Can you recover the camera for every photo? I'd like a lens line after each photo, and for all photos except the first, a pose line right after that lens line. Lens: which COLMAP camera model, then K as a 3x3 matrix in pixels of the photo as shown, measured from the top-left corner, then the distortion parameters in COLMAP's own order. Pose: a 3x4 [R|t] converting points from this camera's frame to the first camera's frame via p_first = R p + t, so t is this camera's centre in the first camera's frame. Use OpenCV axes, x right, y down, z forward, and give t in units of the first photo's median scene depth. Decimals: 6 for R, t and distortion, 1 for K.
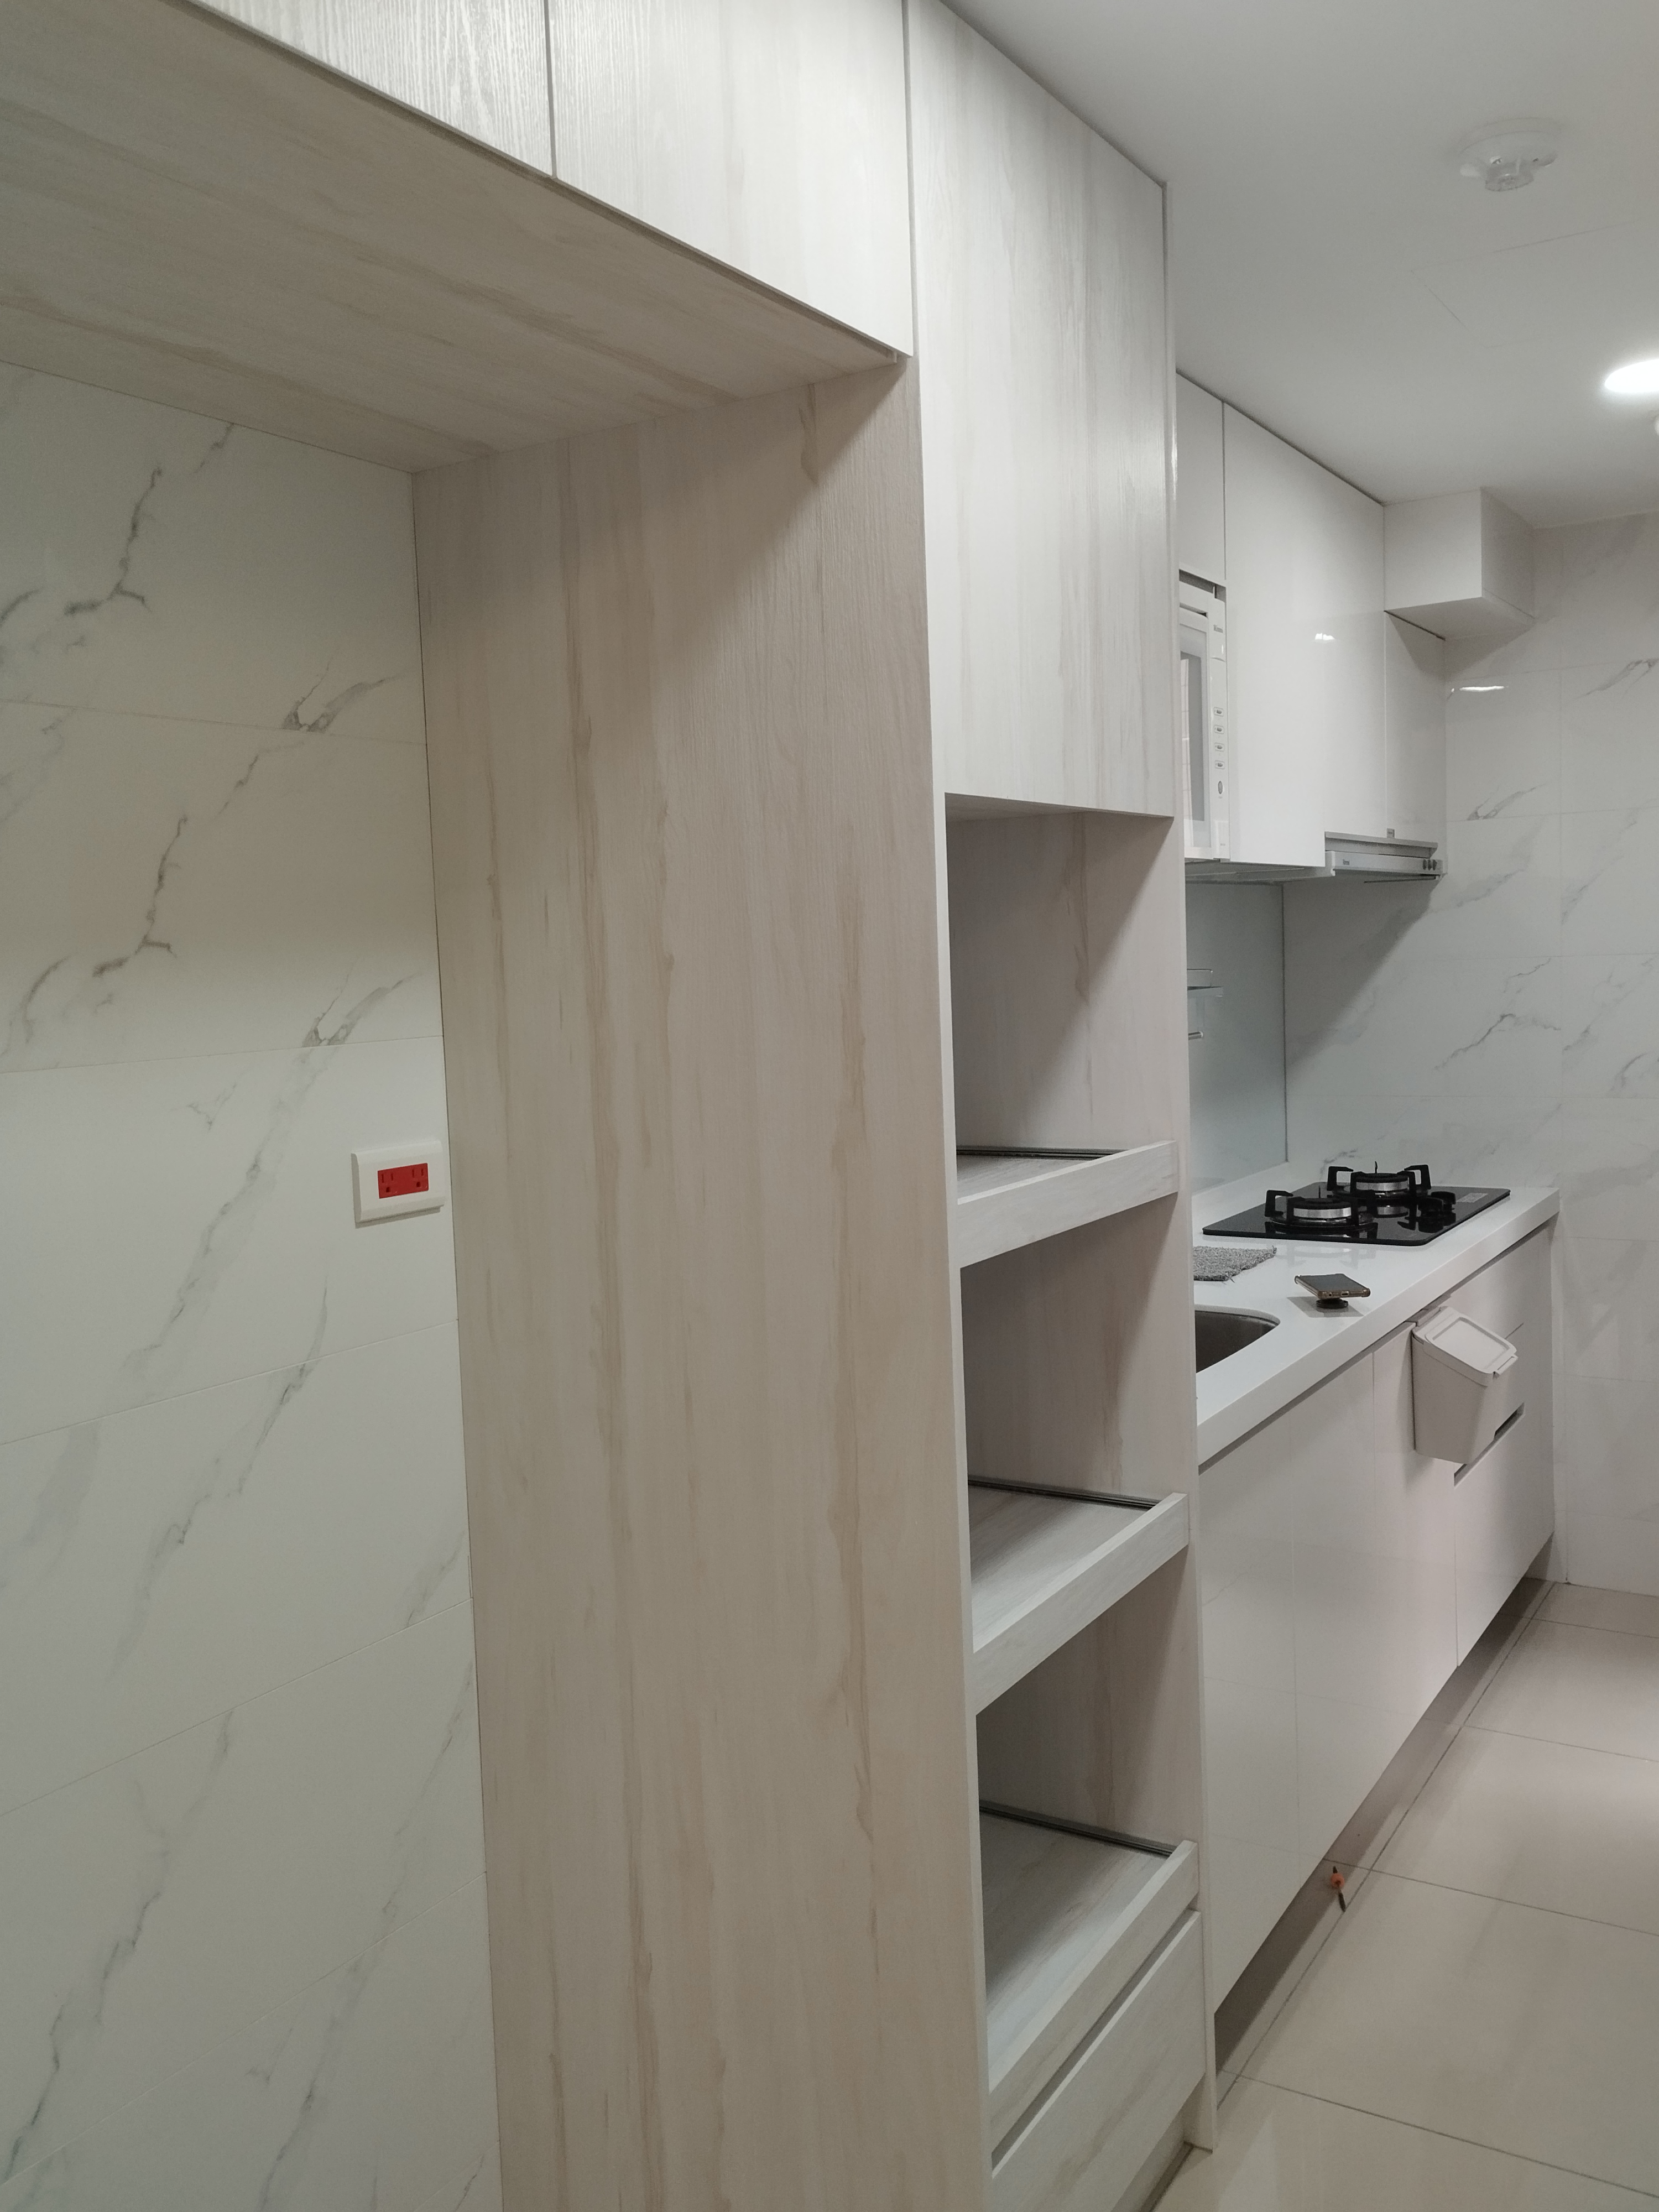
lens RADIAL K [[1873.0, 0, 829.5], [0, 1873.0, 1106.0], [0, 0, 1]] dist [0.057222, -0.048741]
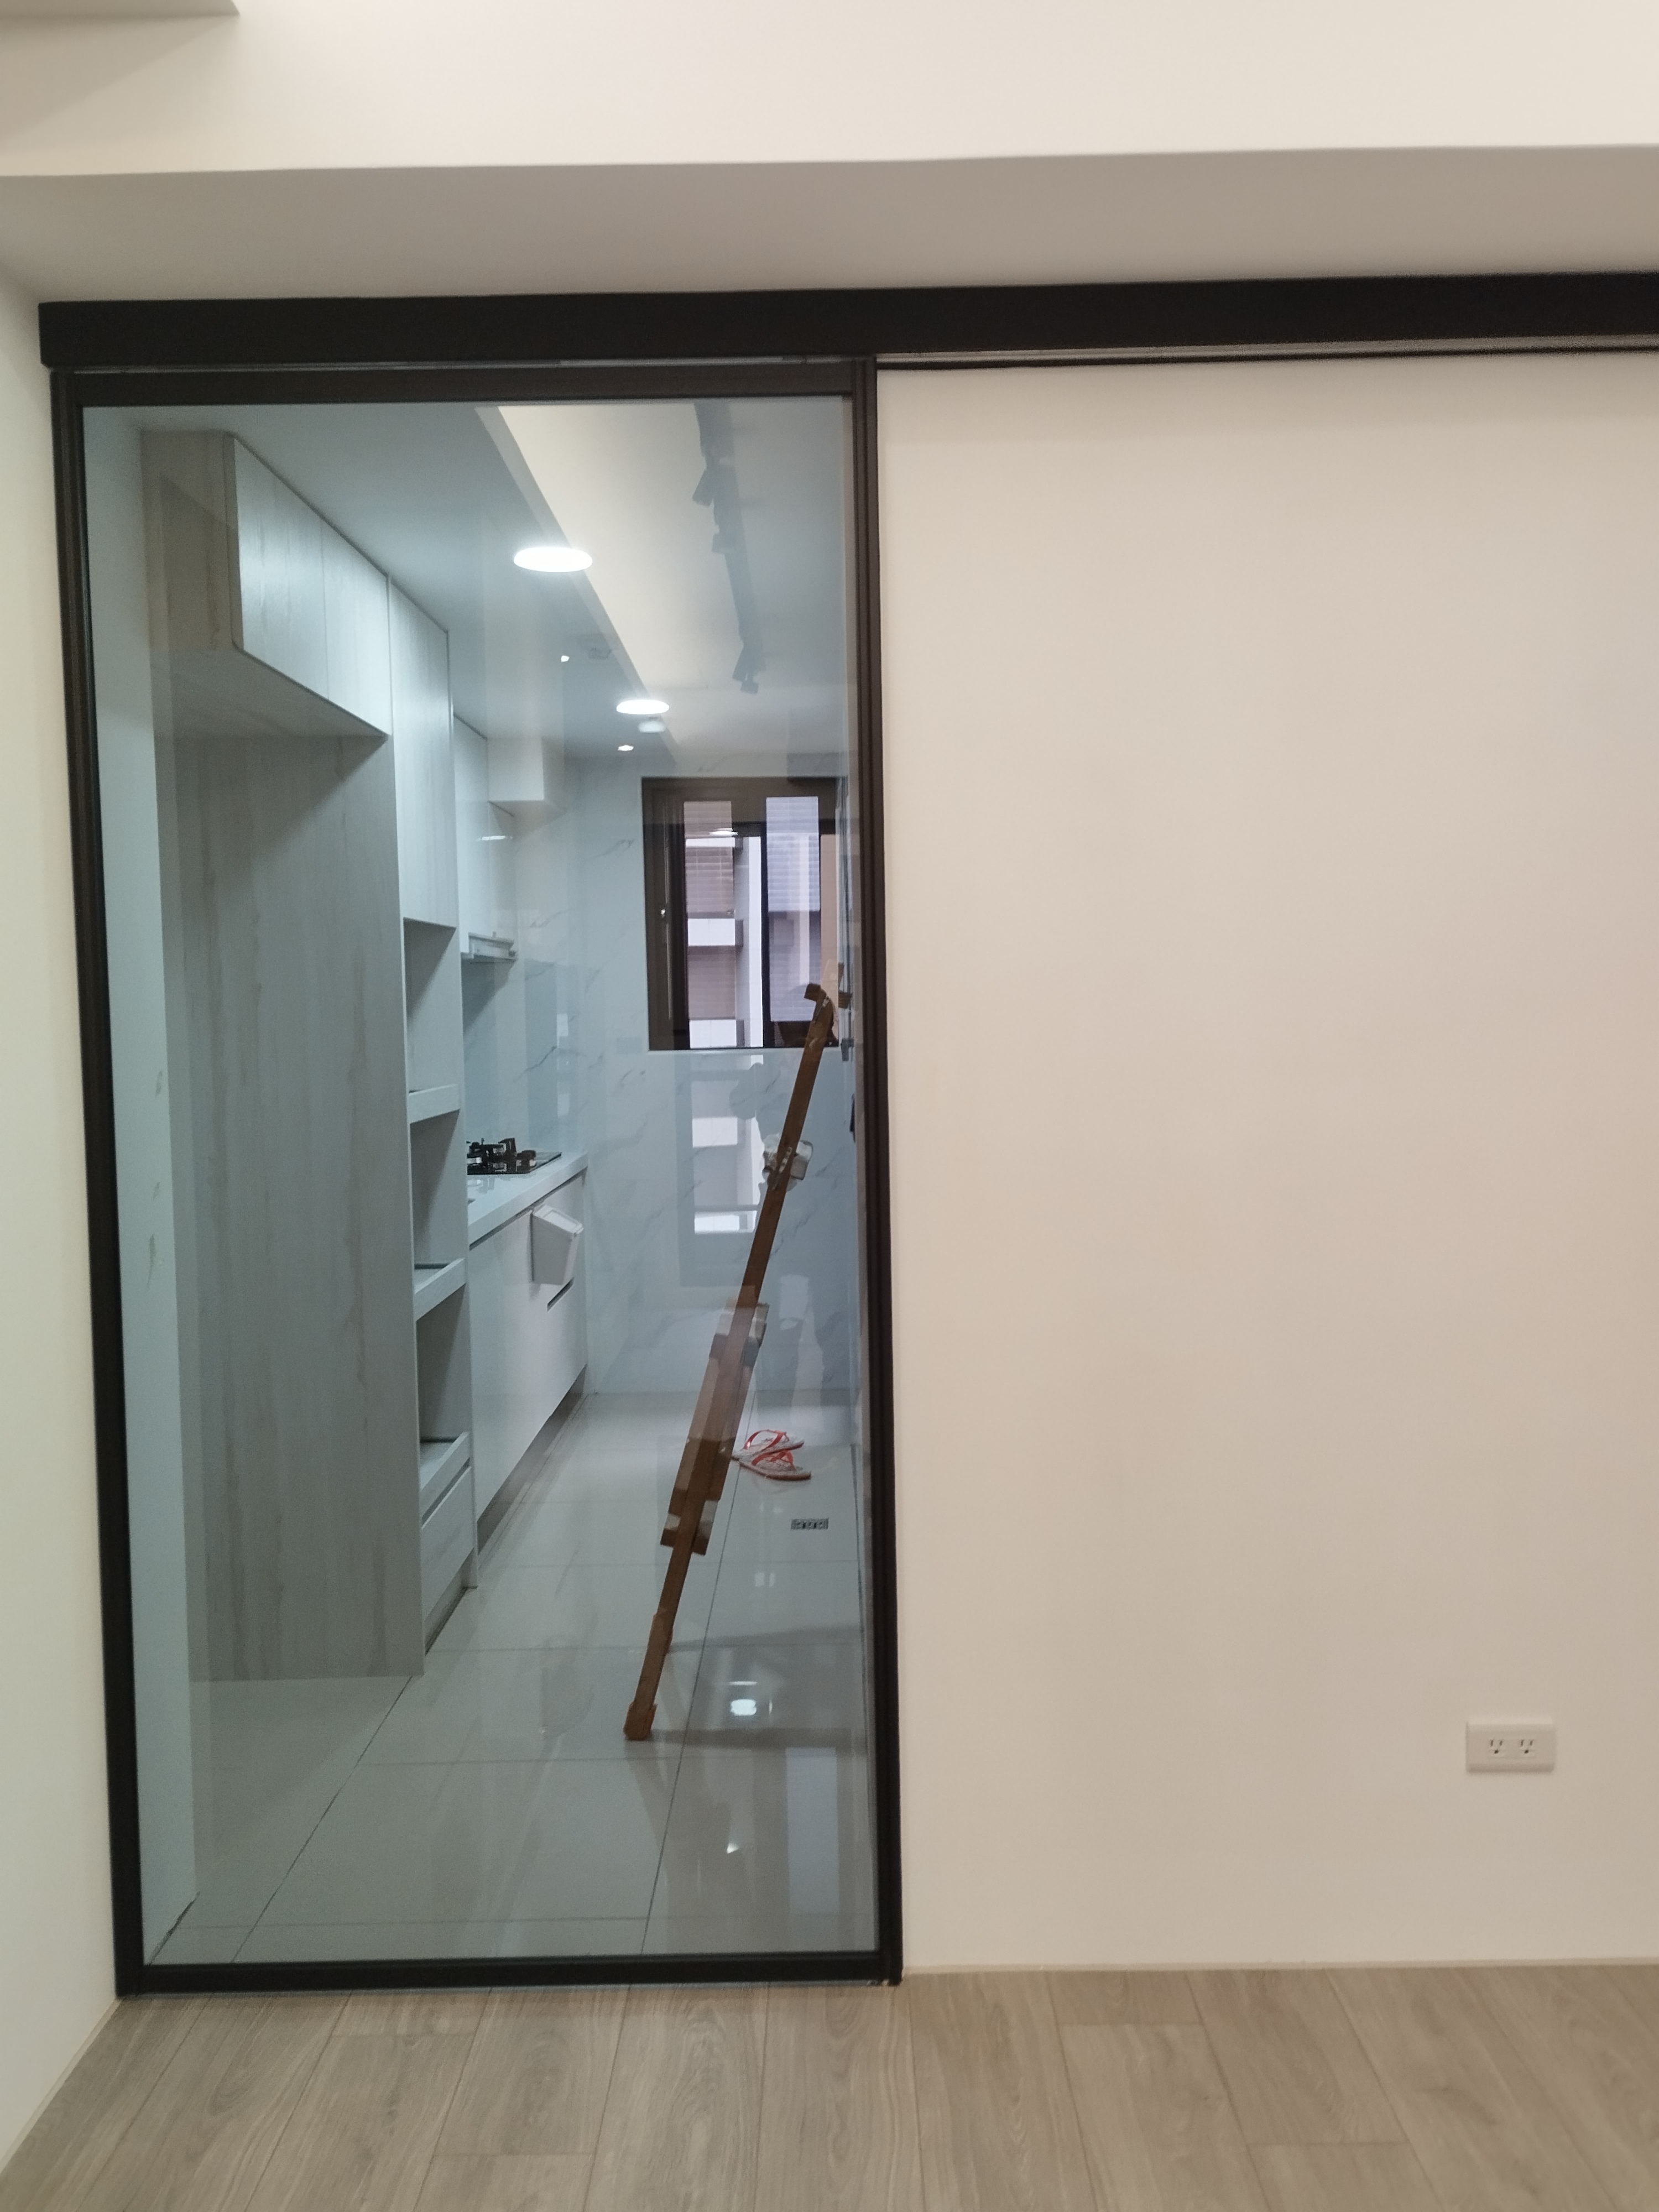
lens RADIAL K [[1873.0, 0, 829.5], [0, 1873.0, 1106.0], [0, 0, 1]] dist [0.057222, -0.048741]
pose [[0.853607, -0.005577, 0.520888, -0.384056], [0.027503, 0.999030, -0.034376, 0.088168], [-0.520192, 0.043669, 0.852932, -0.685288]]
